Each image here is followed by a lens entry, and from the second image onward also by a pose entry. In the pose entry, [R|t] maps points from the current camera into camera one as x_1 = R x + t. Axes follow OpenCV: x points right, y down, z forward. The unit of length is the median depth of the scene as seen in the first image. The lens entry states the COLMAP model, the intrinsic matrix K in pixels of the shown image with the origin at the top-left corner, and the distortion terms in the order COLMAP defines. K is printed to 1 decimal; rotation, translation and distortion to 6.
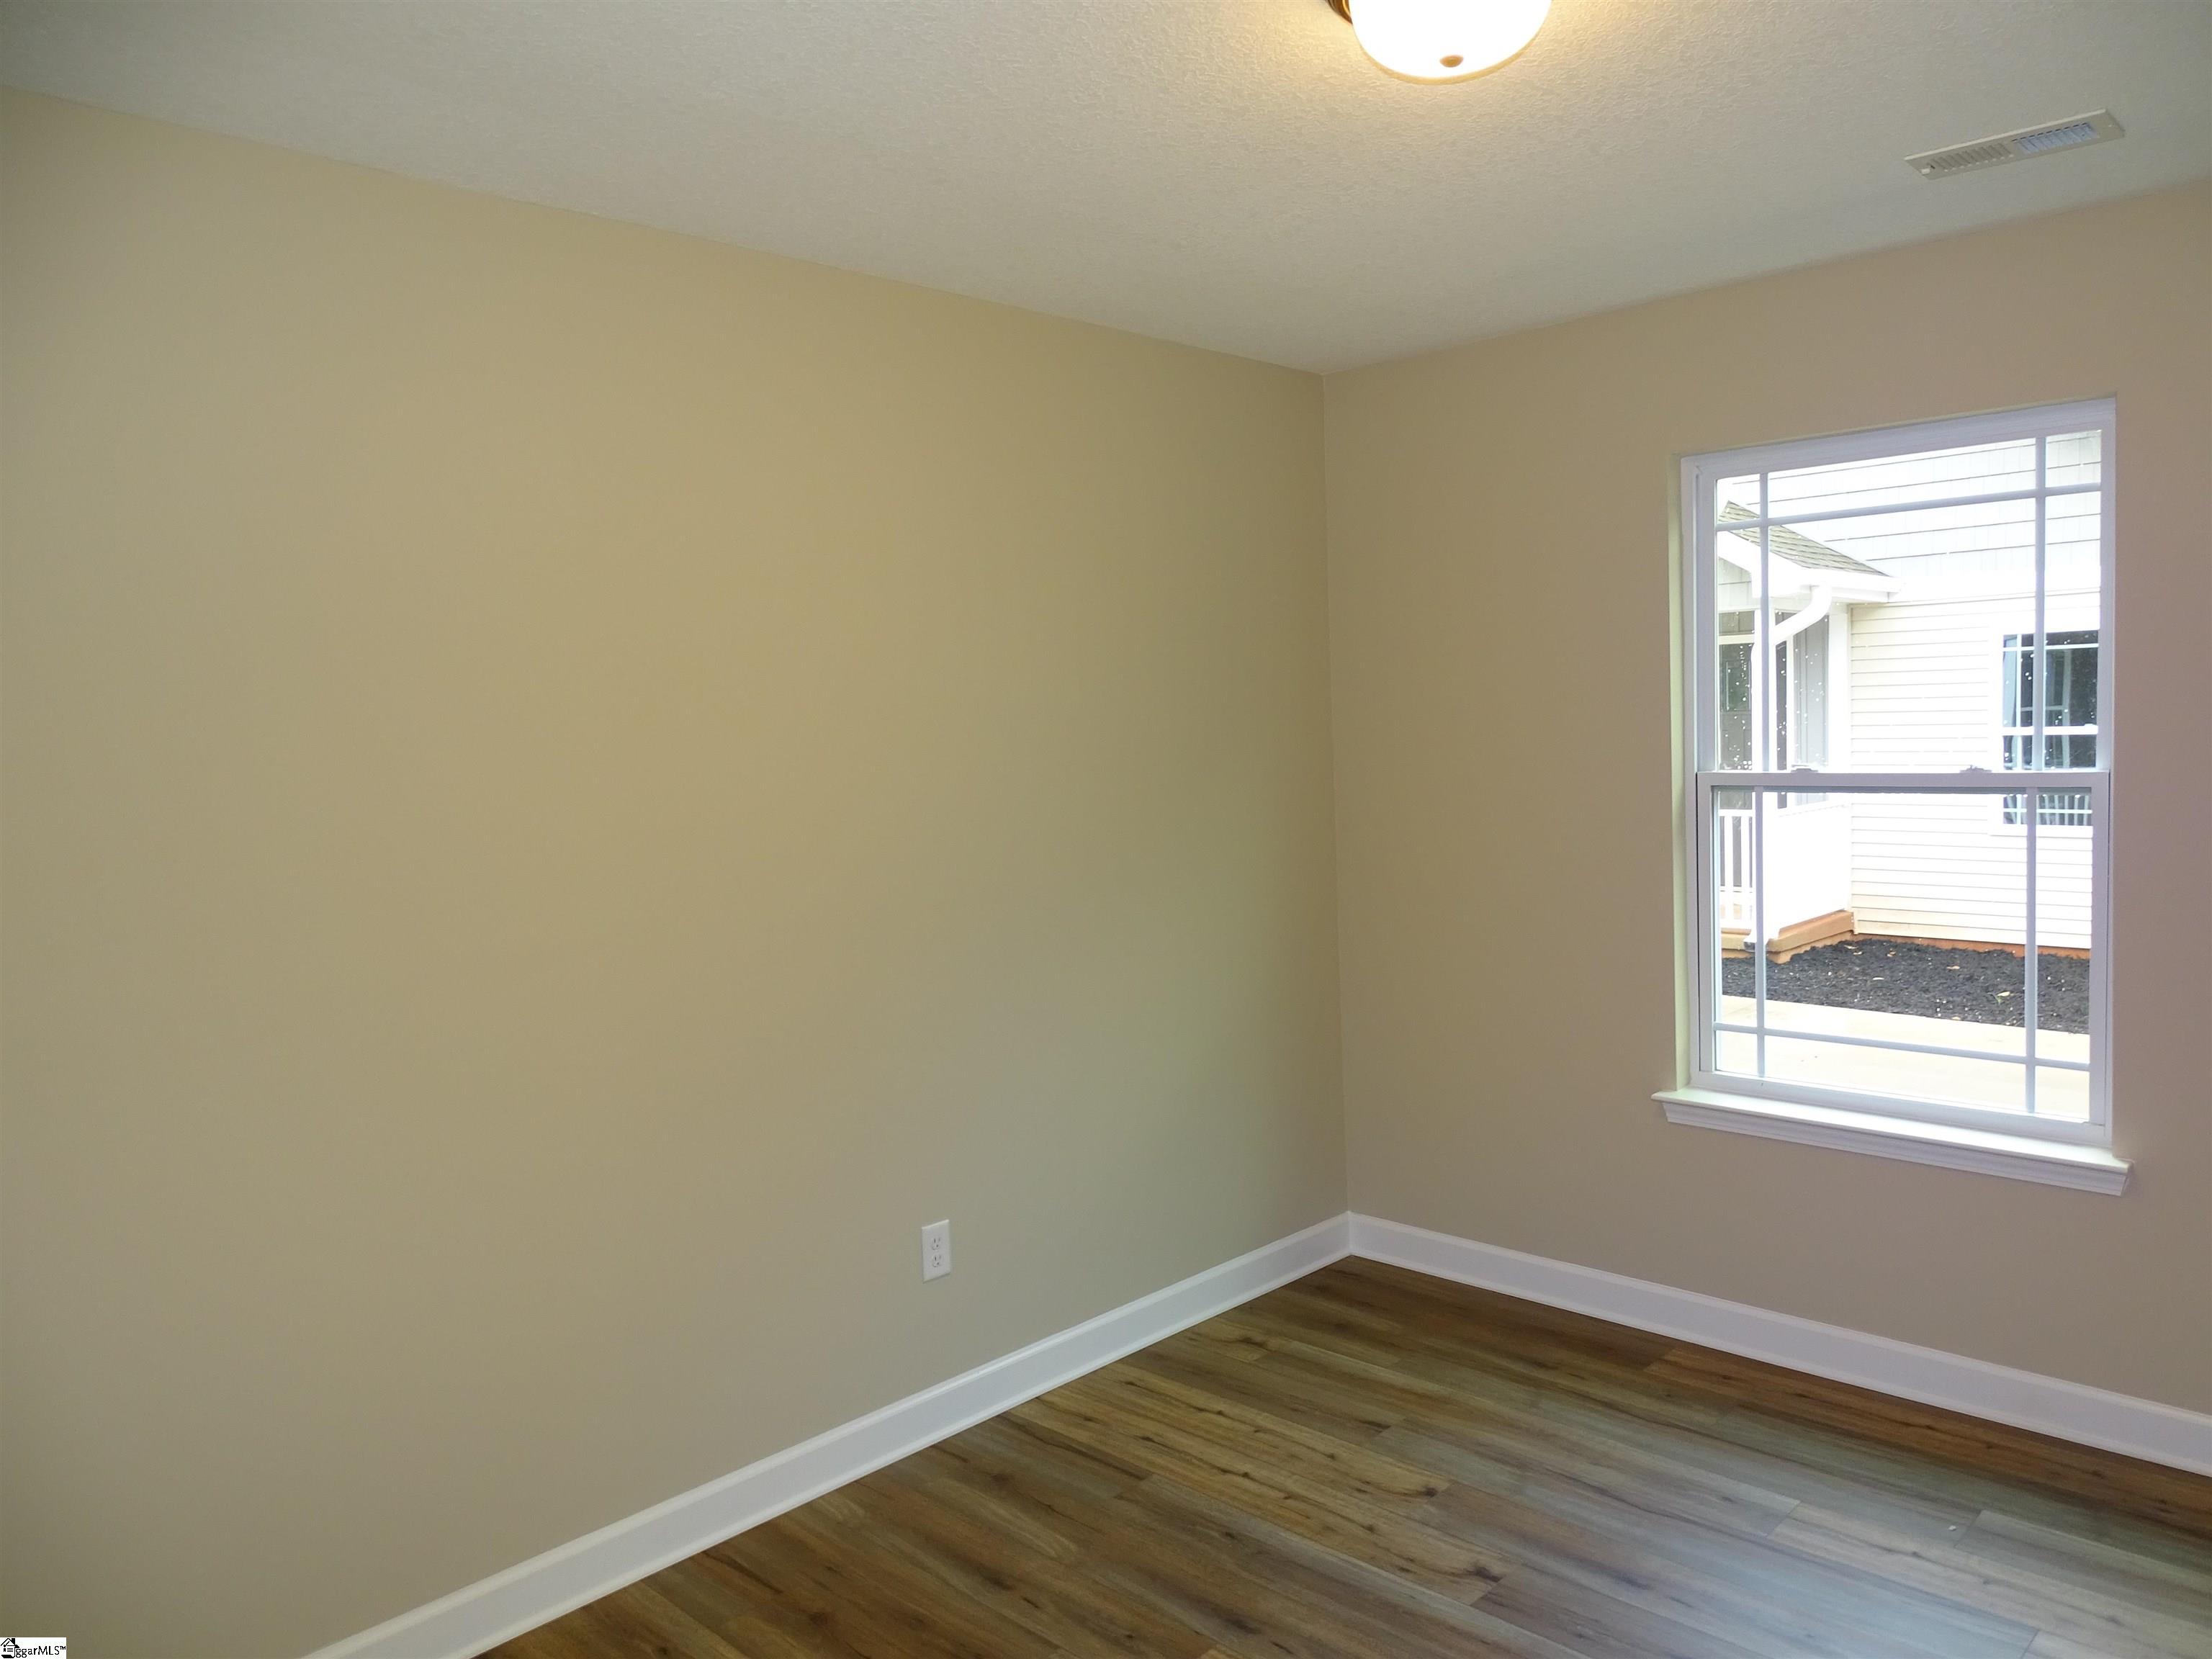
lens RADIAL K [[1615.9, 0, 1106.0], [0, 1615.9, 829.5], [0, 0, 1]] dist [0.002747, -0.052571]
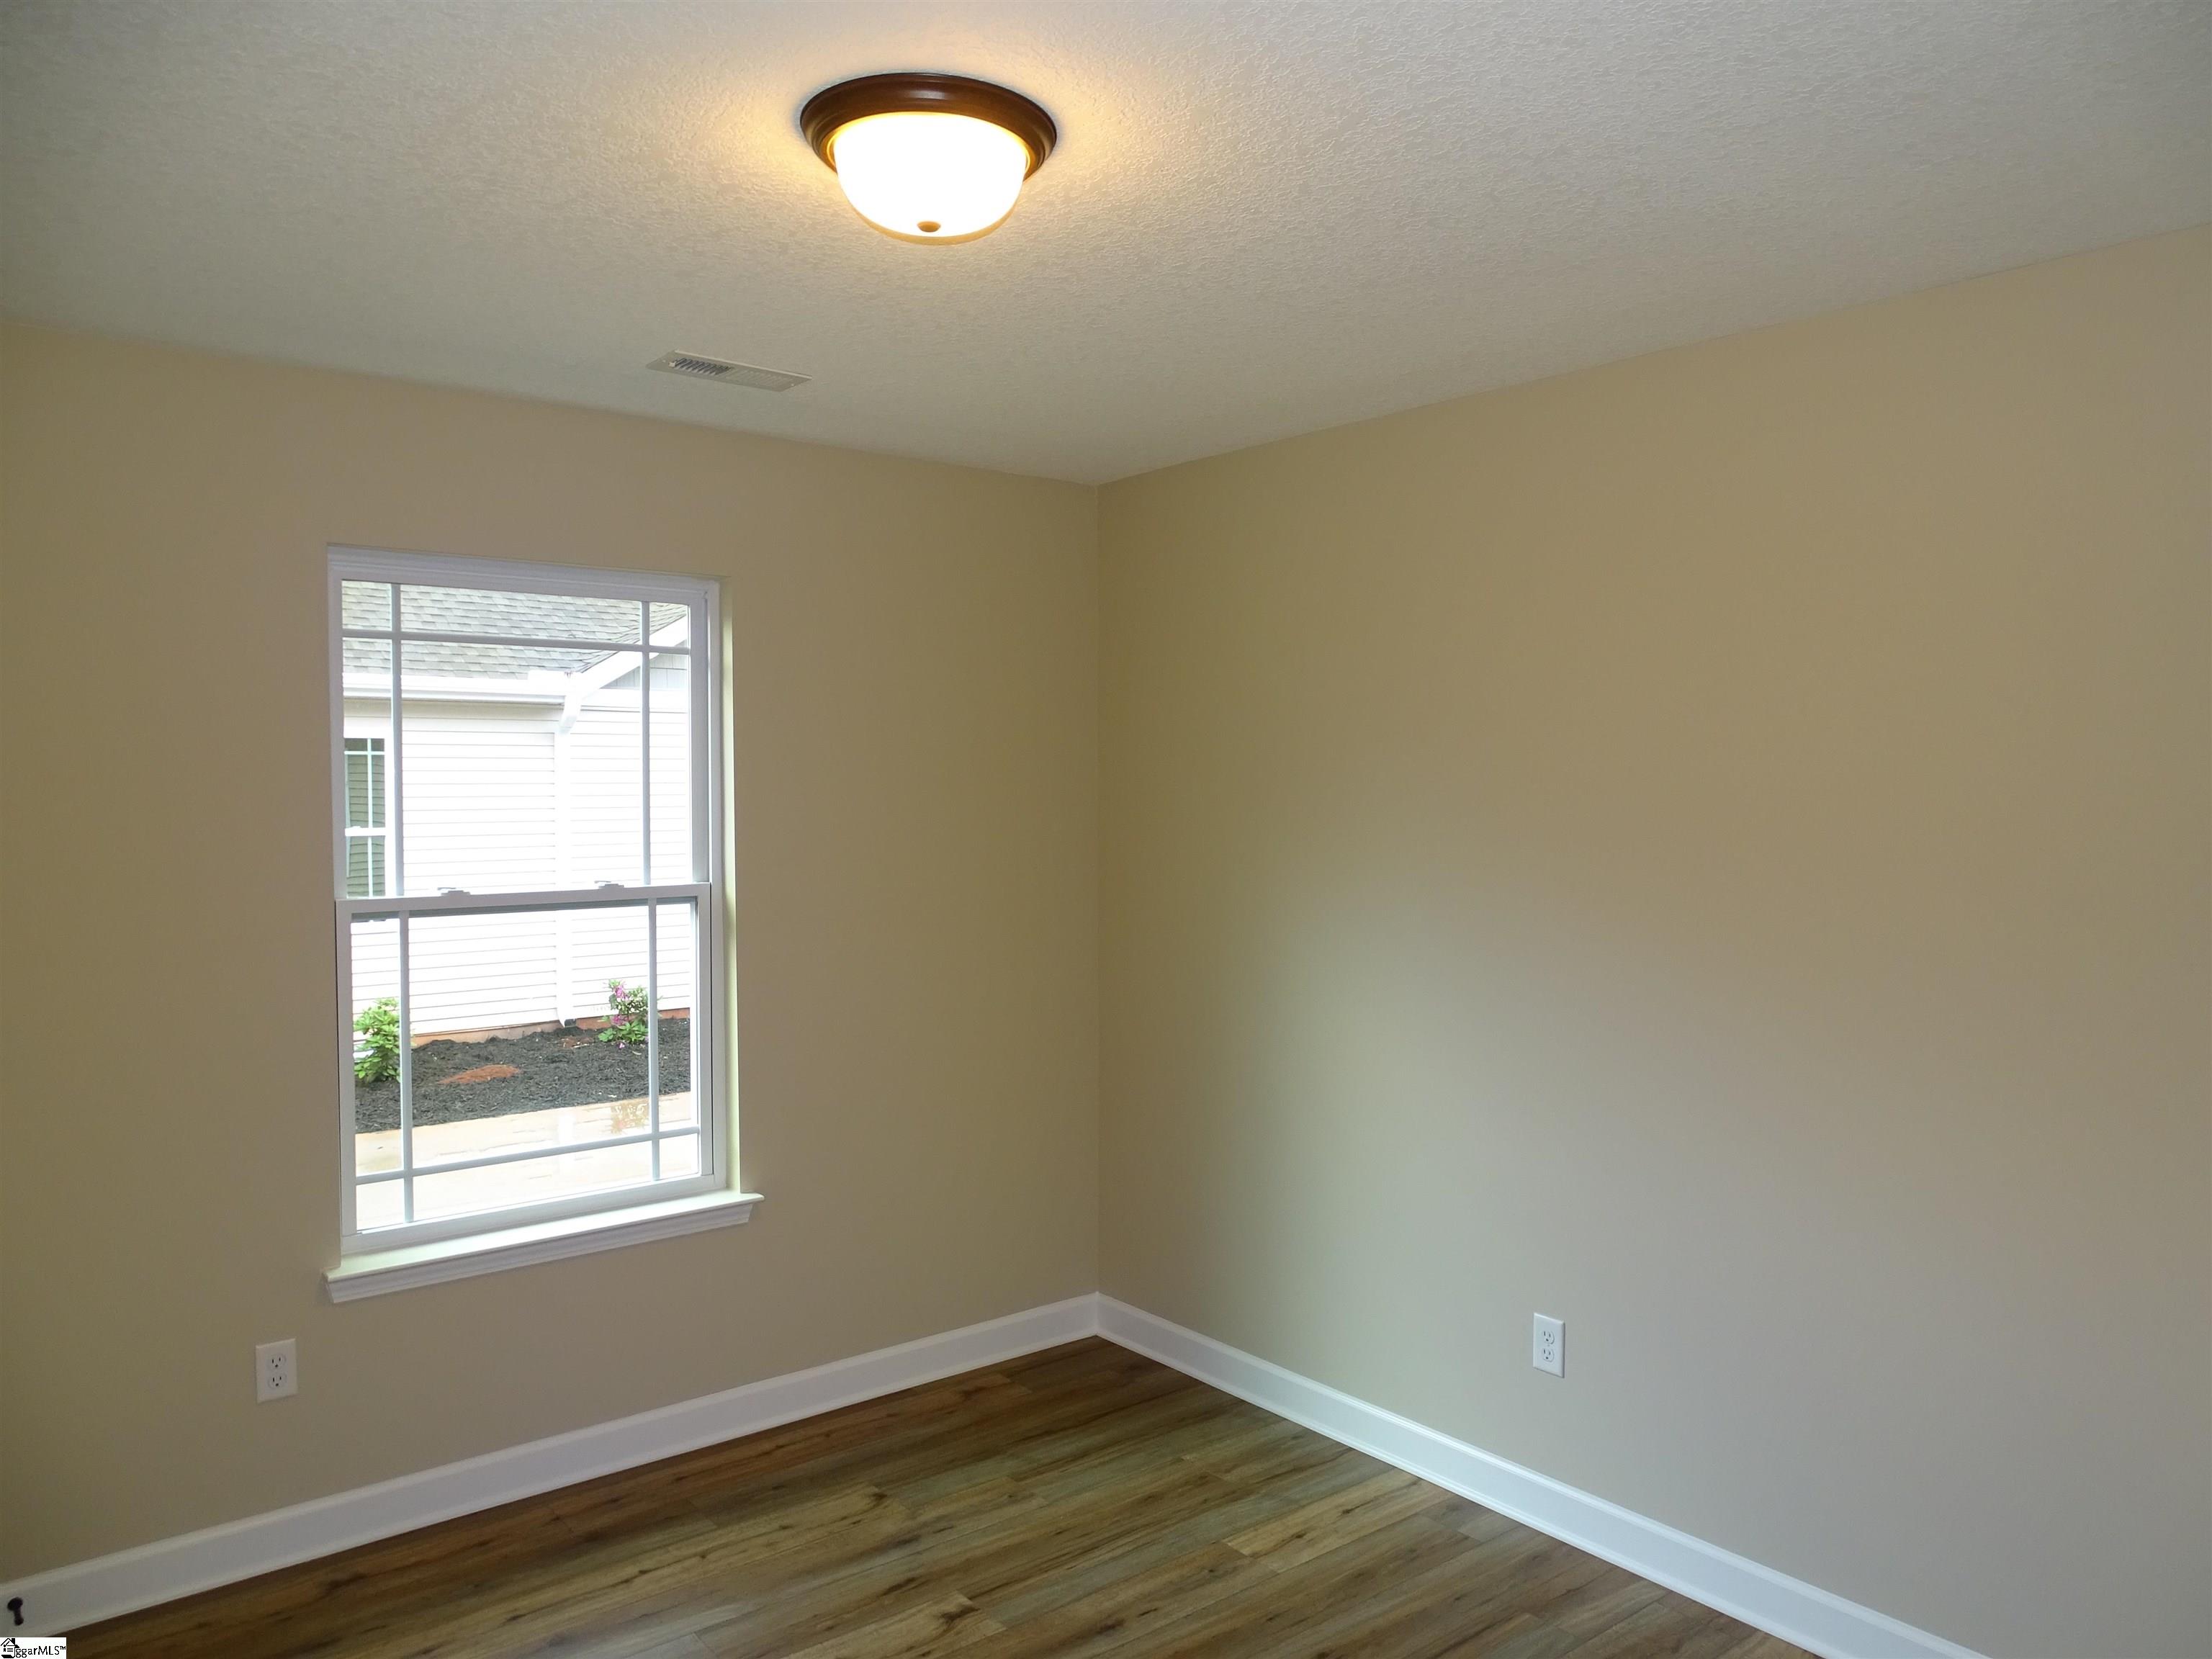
lens RADIAL K [[1583.4, 0, 1118.2], [0, 1583.4, 847.1], [0, 0, 1]] dist [-0.007652, 0.010510]
pose [[0.075930, 0.009307, 0.997070, -0.531823], [0.084817, 0.996272, -0.015759, -0.016055], [-0.993499, 0.085765, 0.074857, 0.558143]]
